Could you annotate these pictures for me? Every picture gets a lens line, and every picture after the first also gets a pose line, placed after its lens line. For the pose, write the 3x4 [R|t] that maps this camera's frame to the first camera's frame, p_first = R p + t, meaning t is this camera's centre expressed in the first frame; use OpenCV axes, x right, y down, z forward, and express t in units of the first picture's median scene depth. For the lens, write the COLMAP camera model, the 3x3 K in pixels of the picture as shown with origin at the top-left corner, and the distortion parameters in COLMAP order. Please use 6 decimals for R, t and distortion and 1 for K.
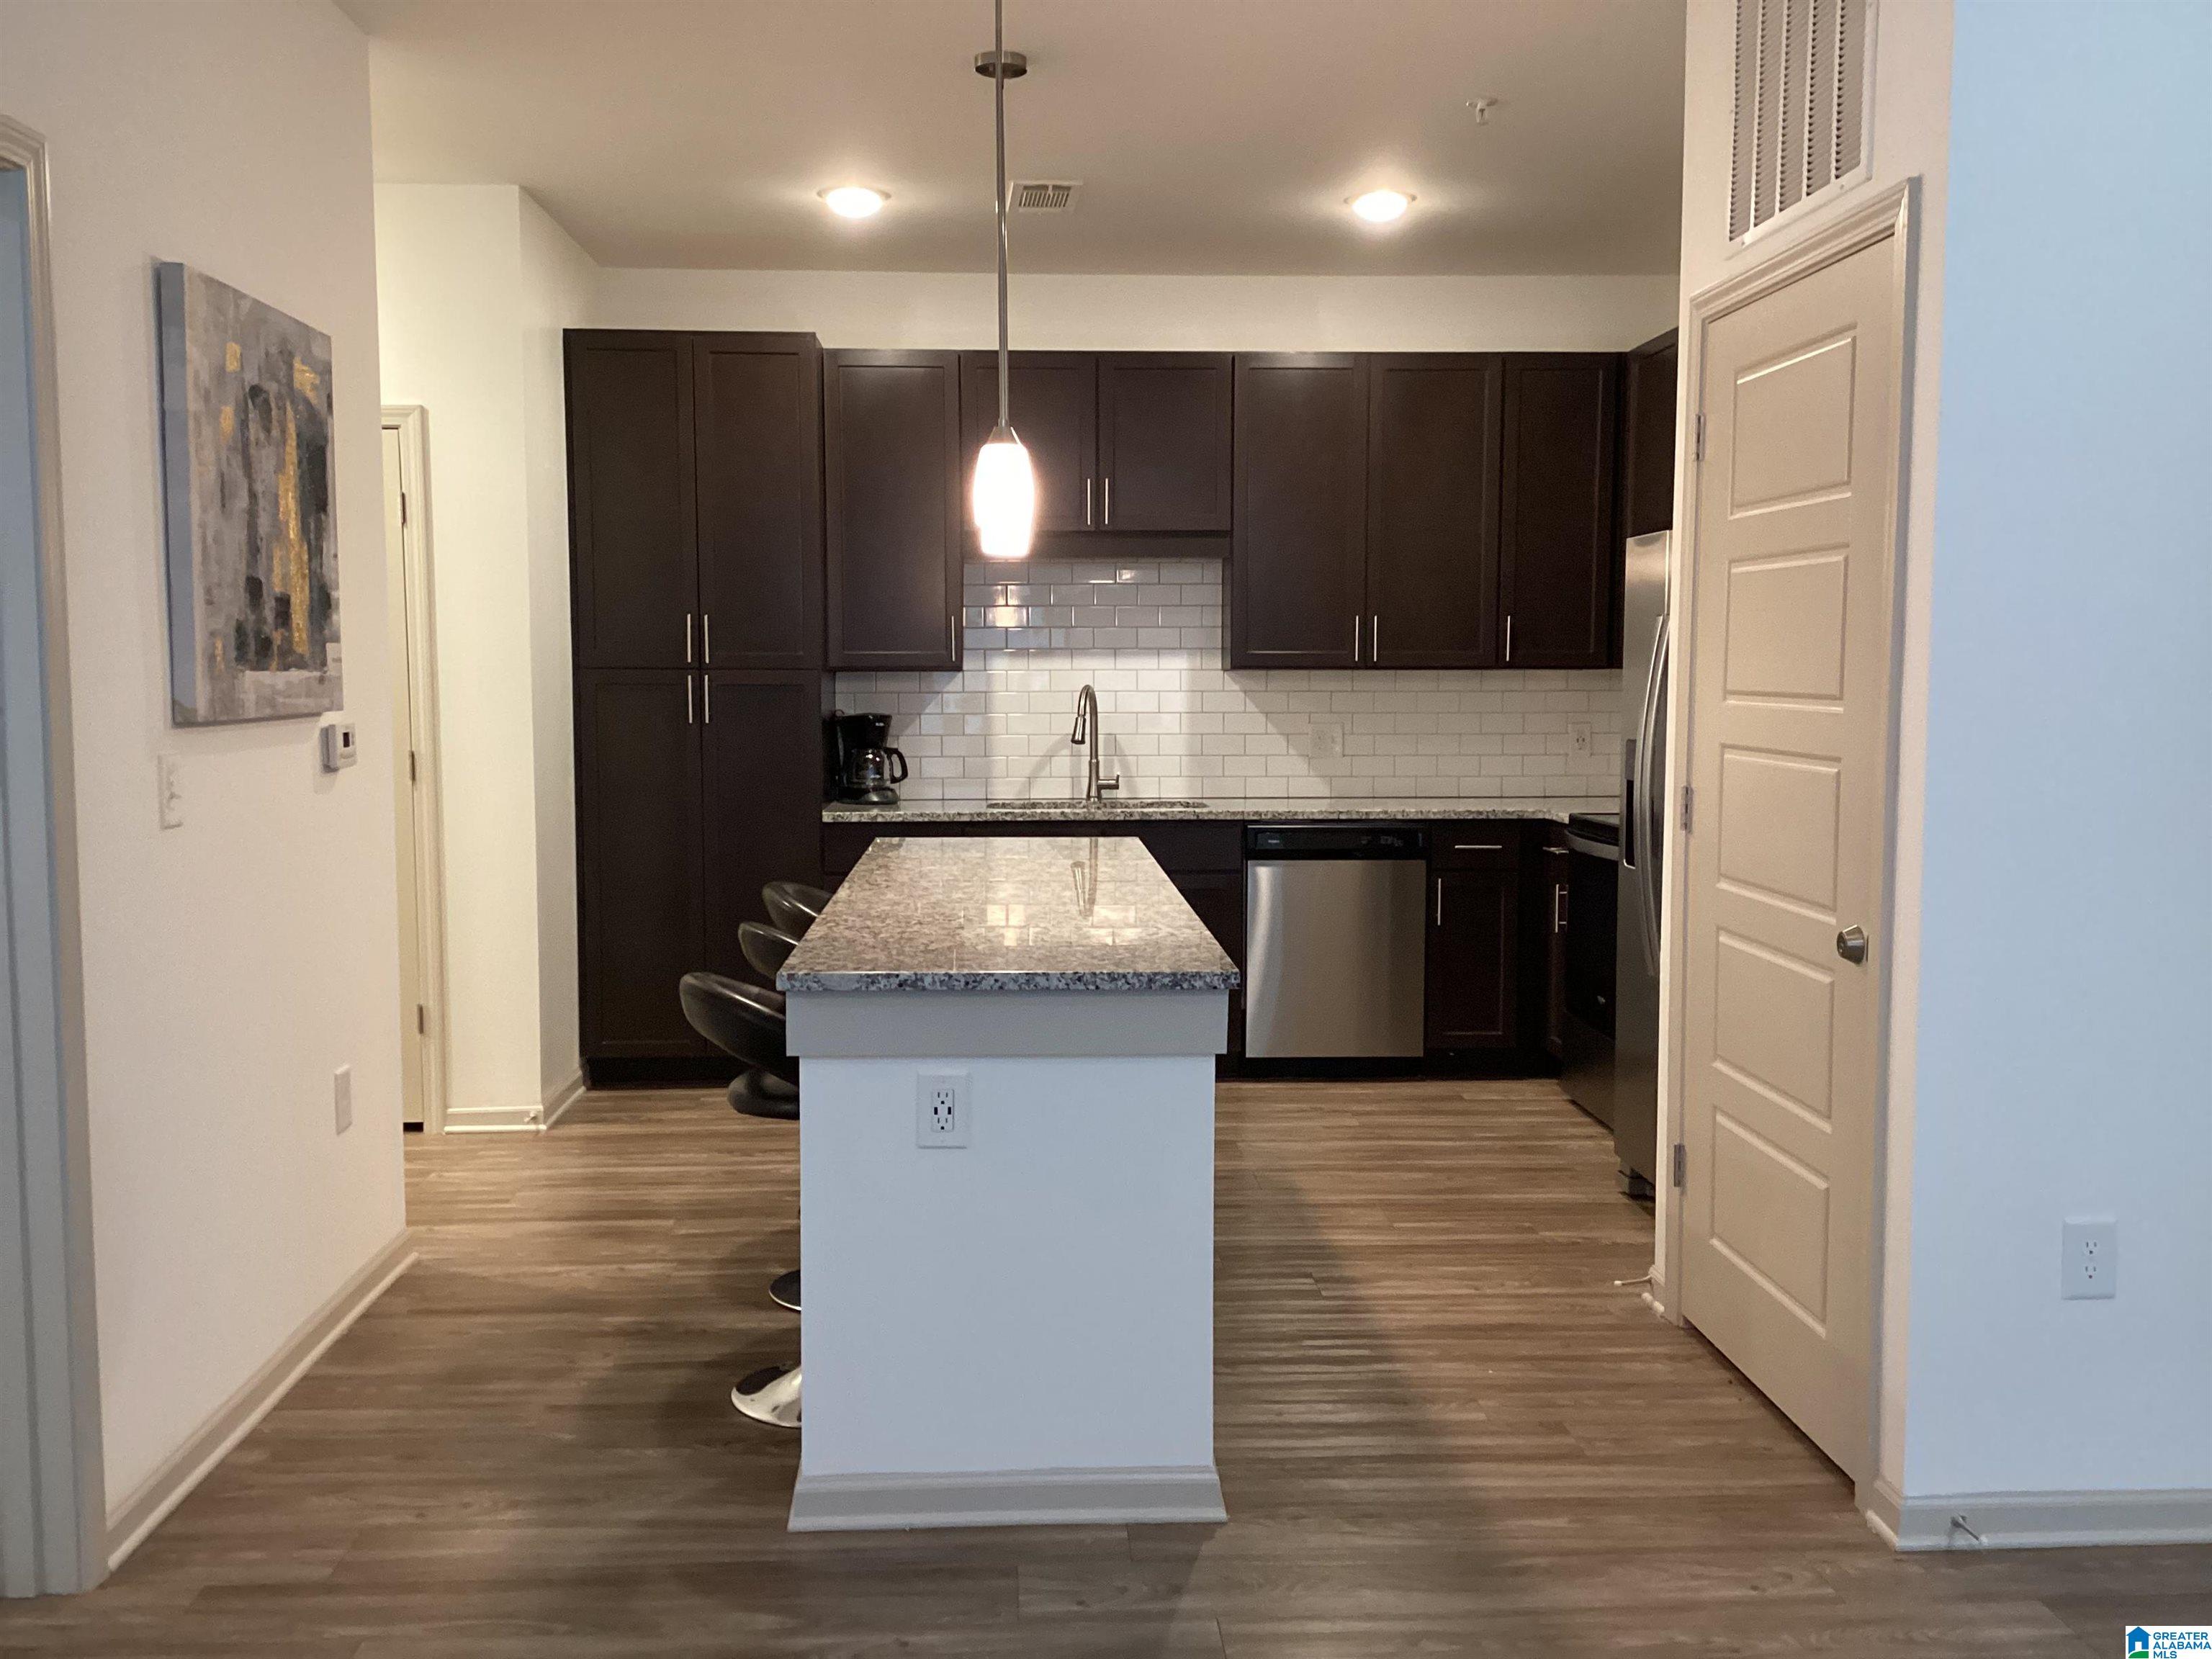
lens RADIAL K [[2004.5, 0, 1106.0], [0, 2004.5, 829.5], [0, 0, 1]] dist [0.116328, 0.008229]
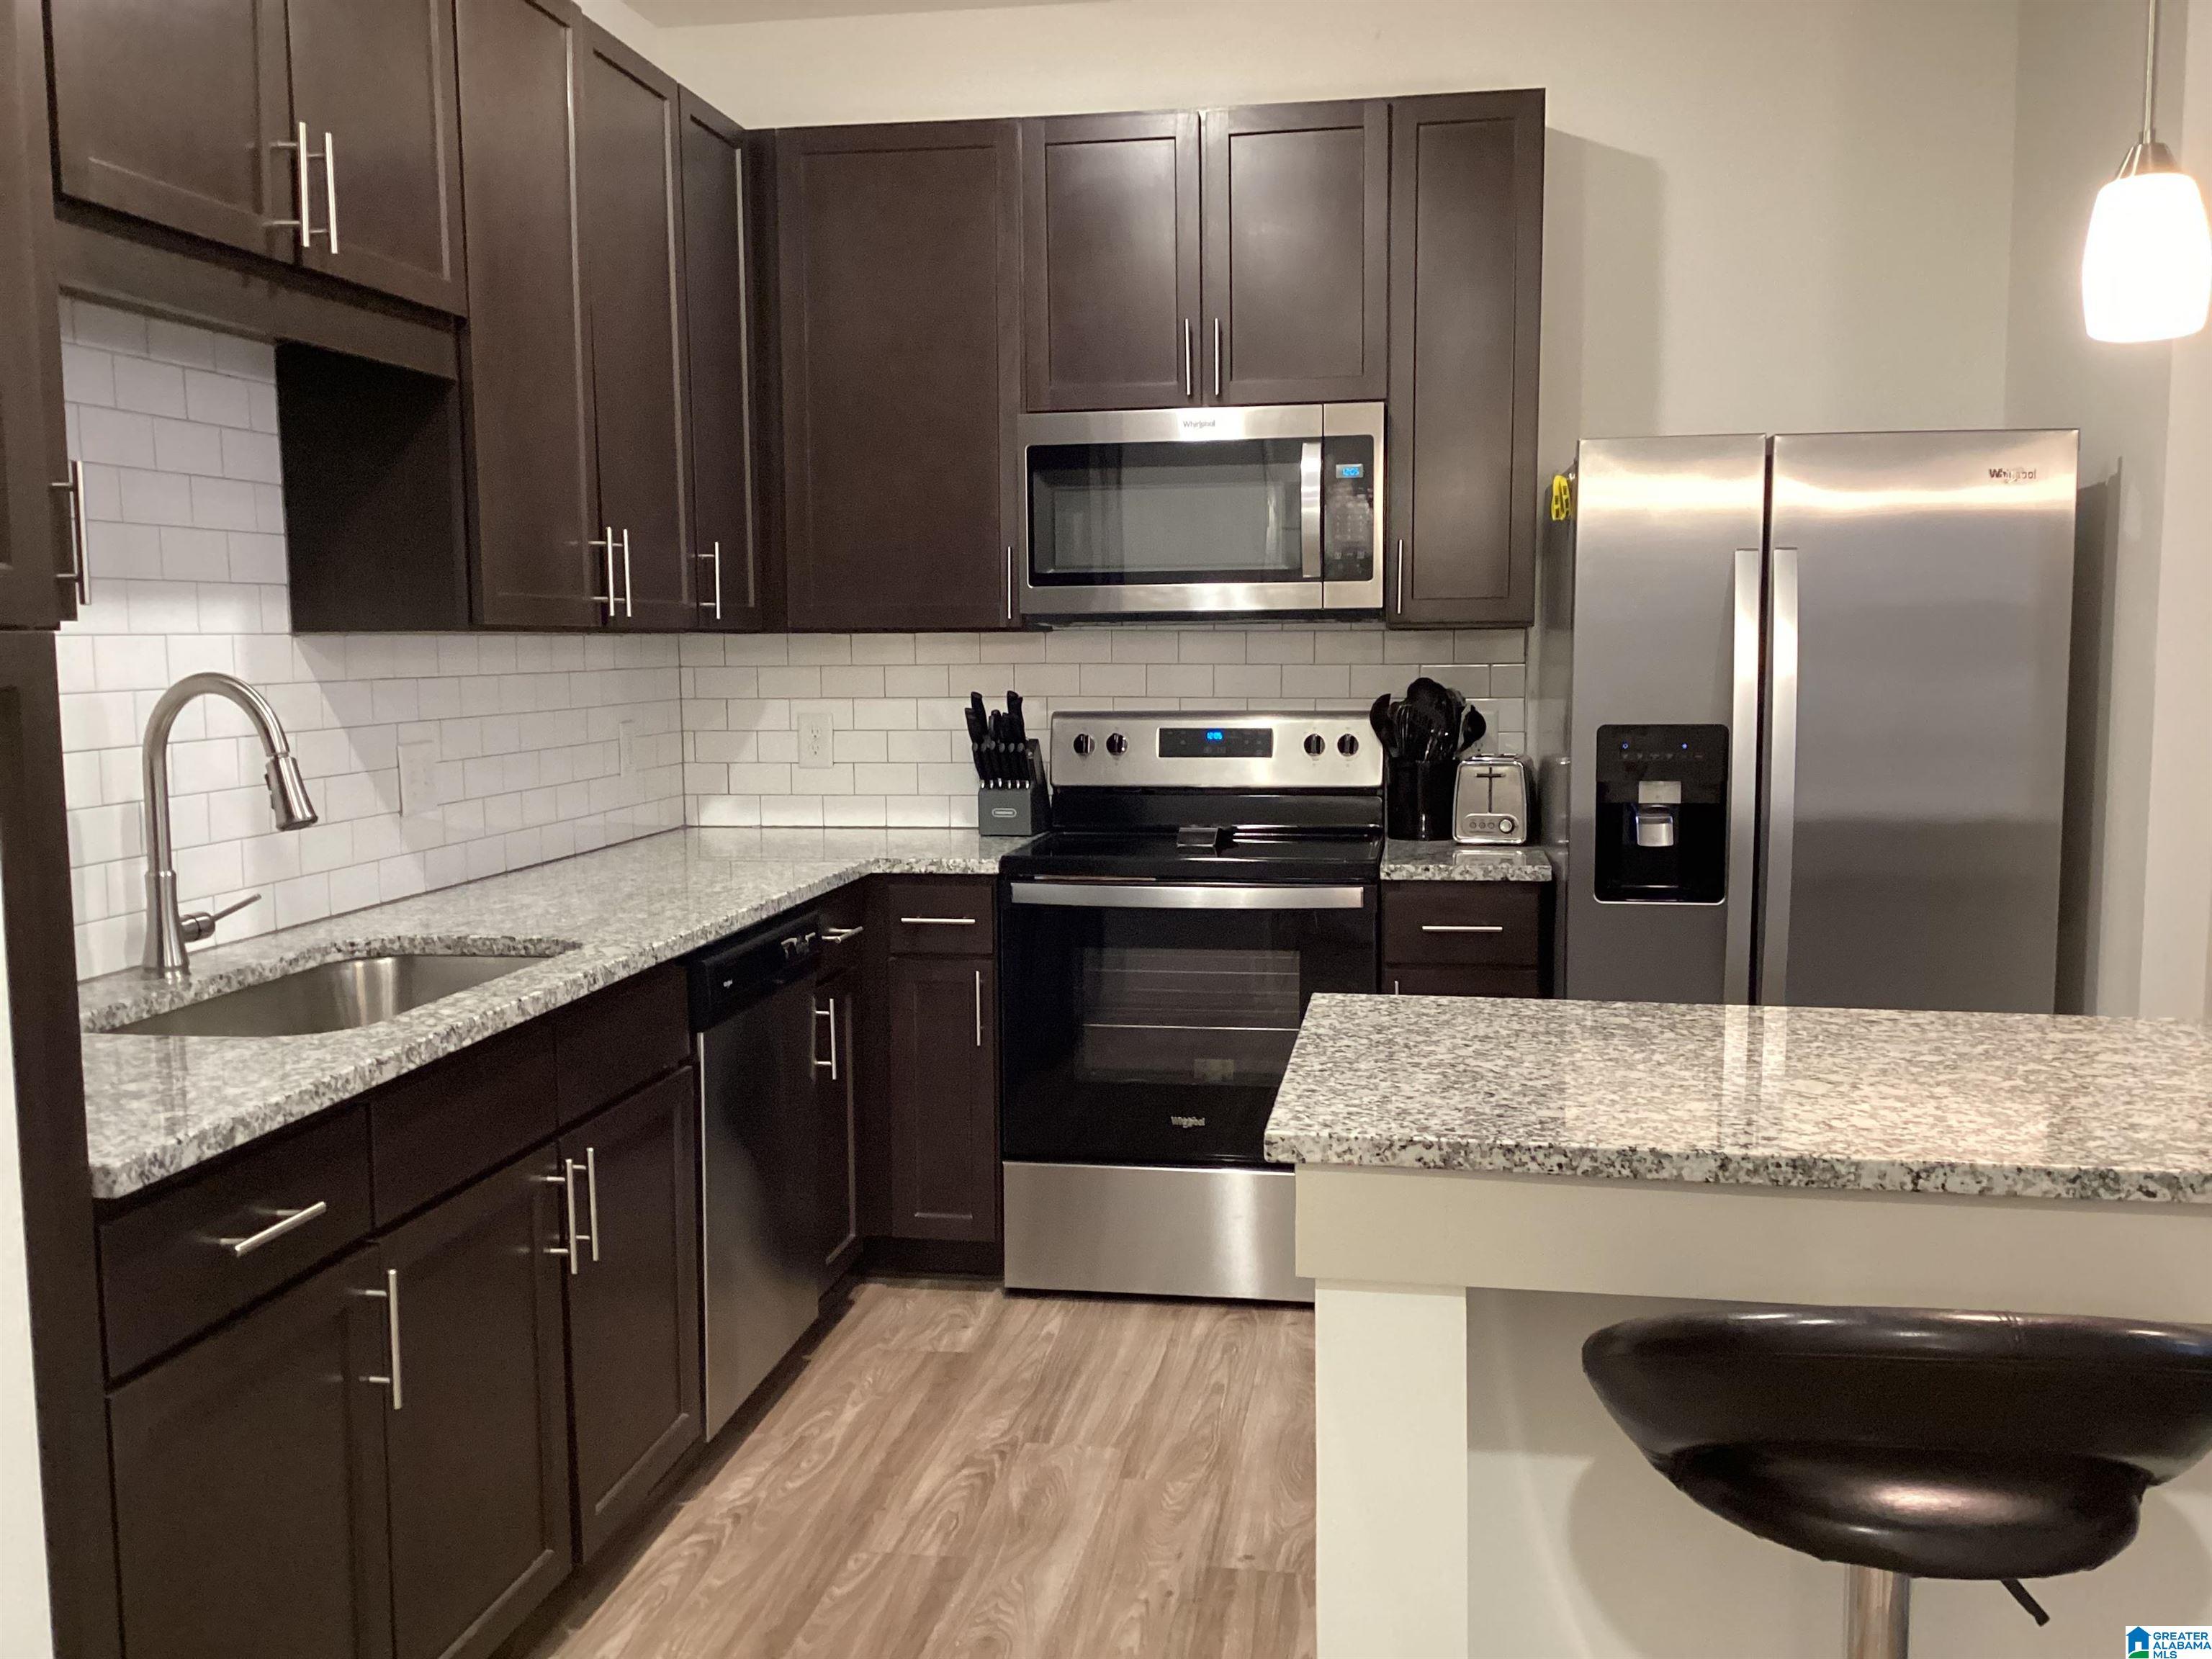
lens RADIAL K [[2009.6, 0, 1106.0], [0, 2009.6, 829.5], [0, 0, 1]] dist [0.107131, -0.172331]
pose [[0.226607, -0.096126, 0.969231, -0.367171], [0.088479, 0.993035, 0.077800, -0.061450], [-0.969959, 0.068127, 0.233534, 0.798540]]
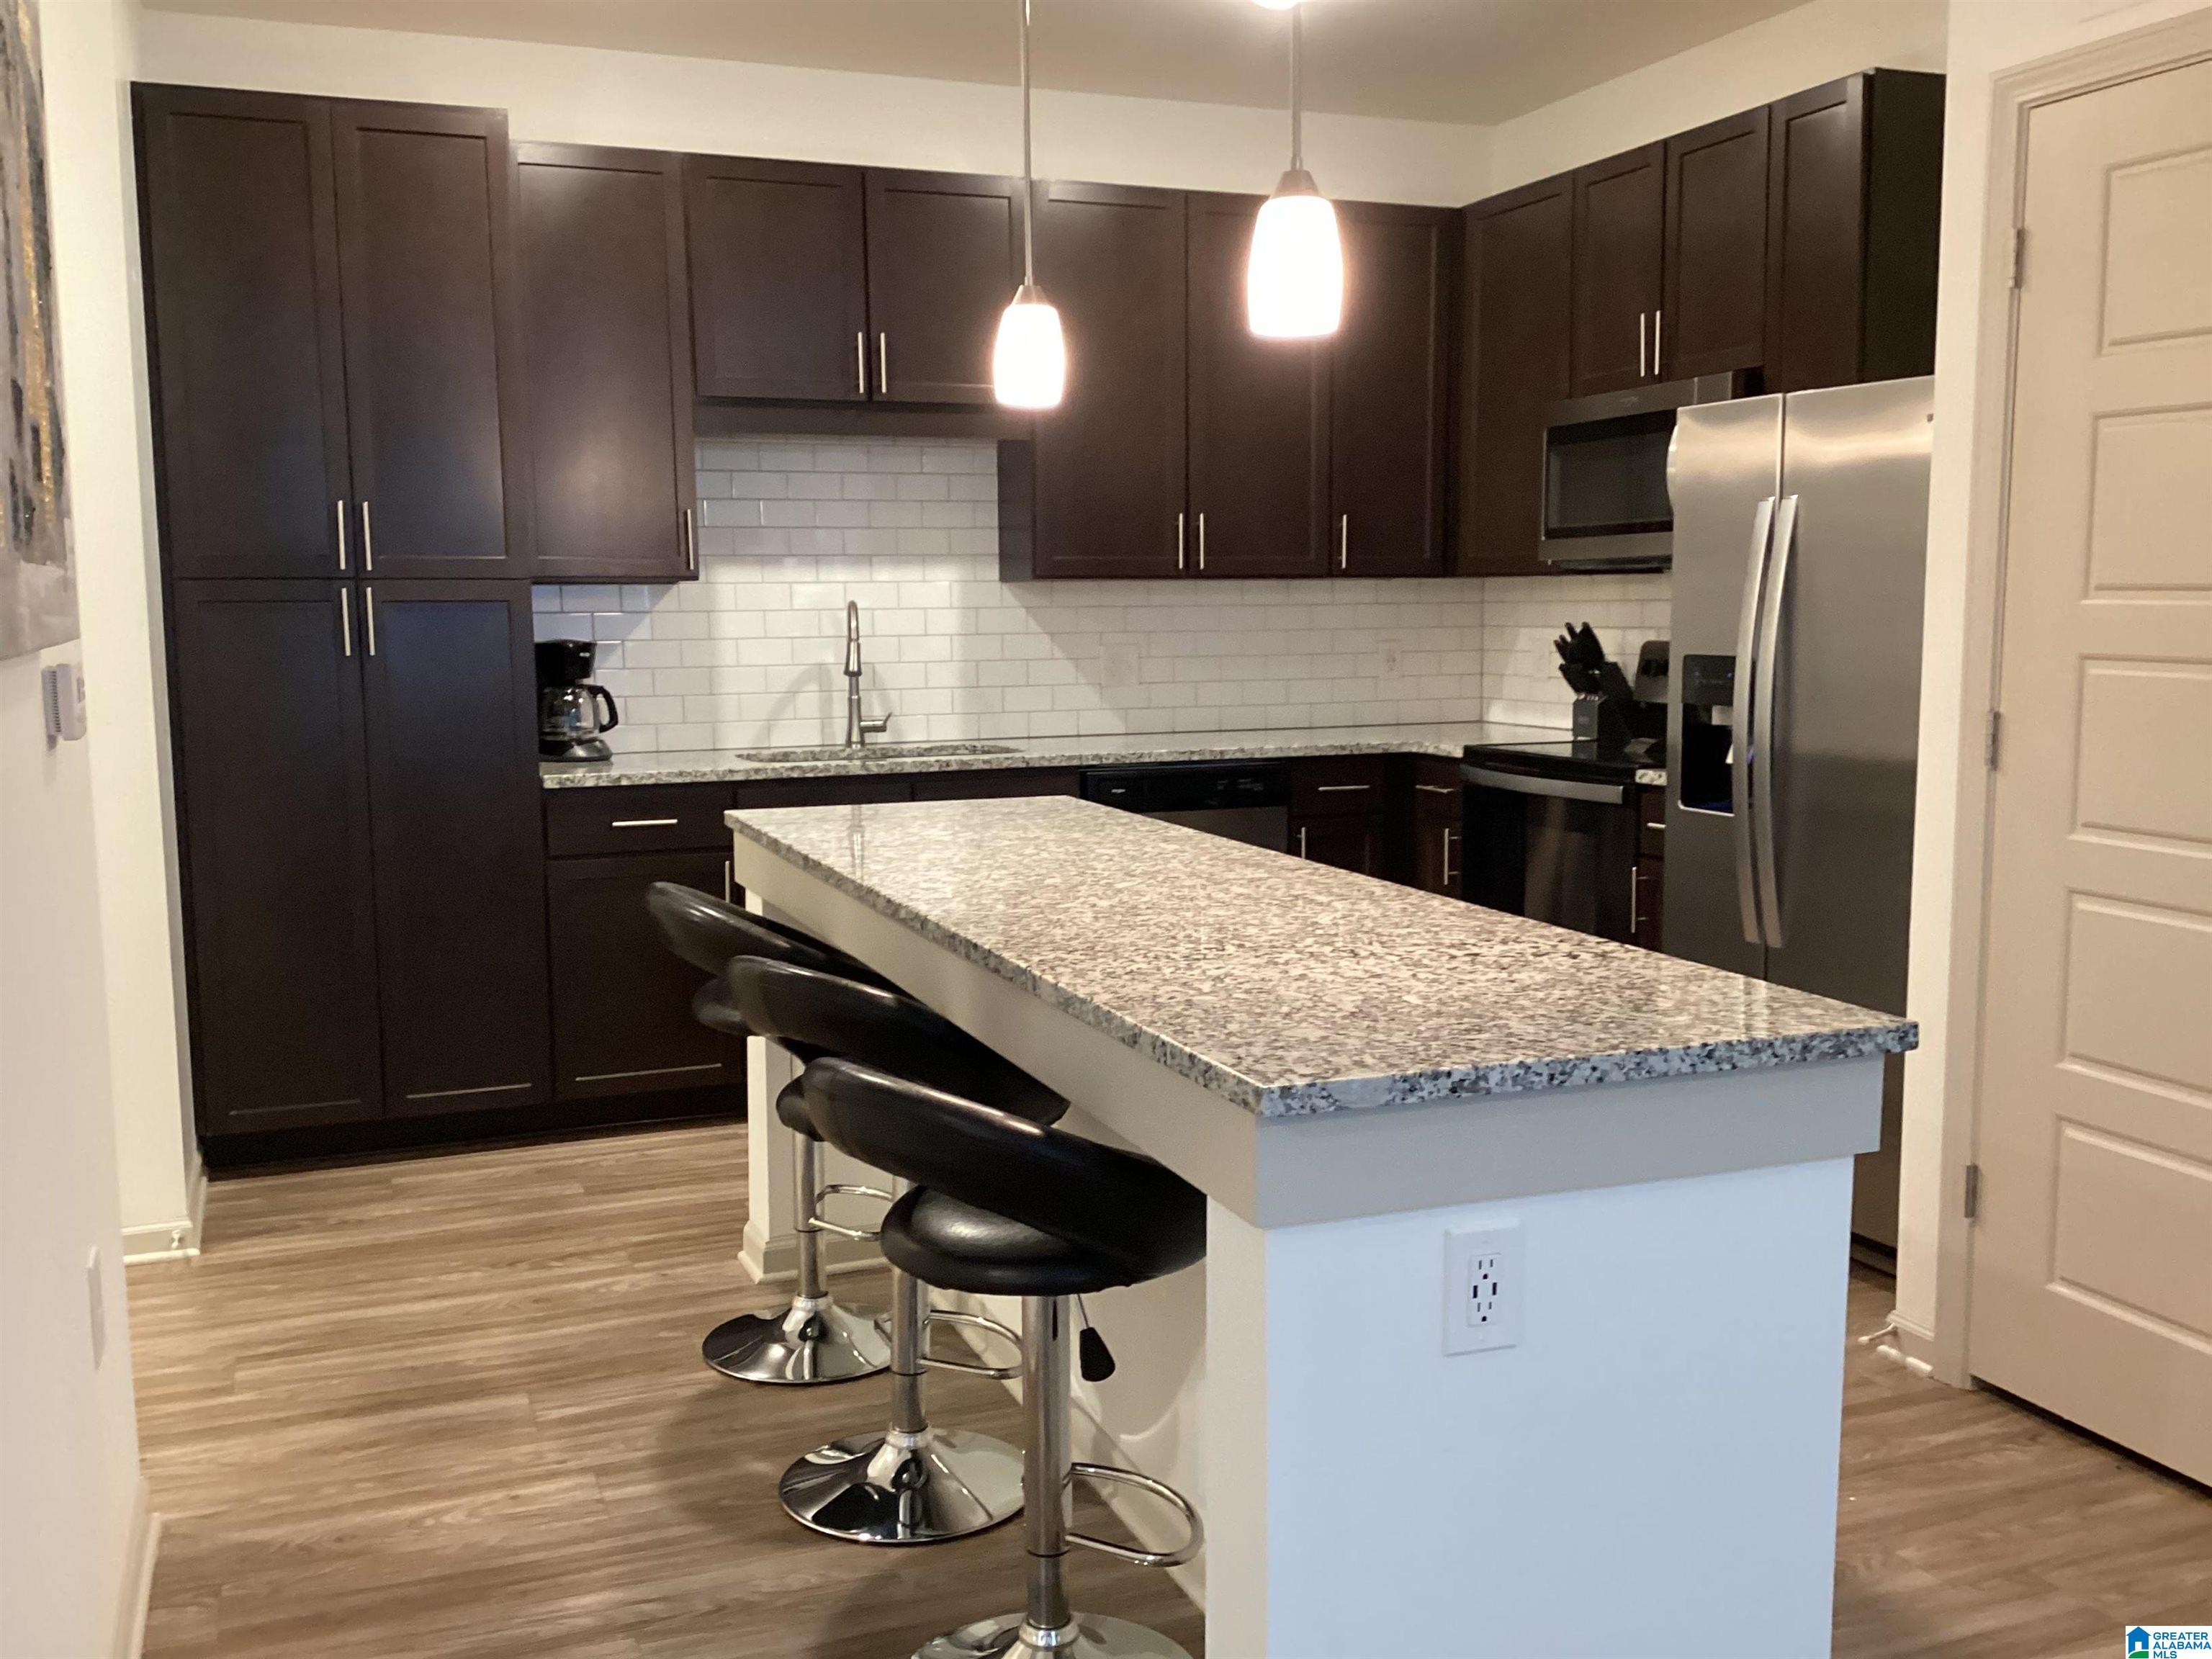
lens RADIAL K [[2009.6, 0, 1106.0], [0, 2009.6, 829.5], [0, 0, 1]] dist [0.107131, -0.172331]
pose [[0.946912, -0.044820, 0.318354, -0.181645], [0.033690, 0.998616, 0.040385, -0.011575], [-0.319723, -0.027516, 0.947111, 0.231901]]
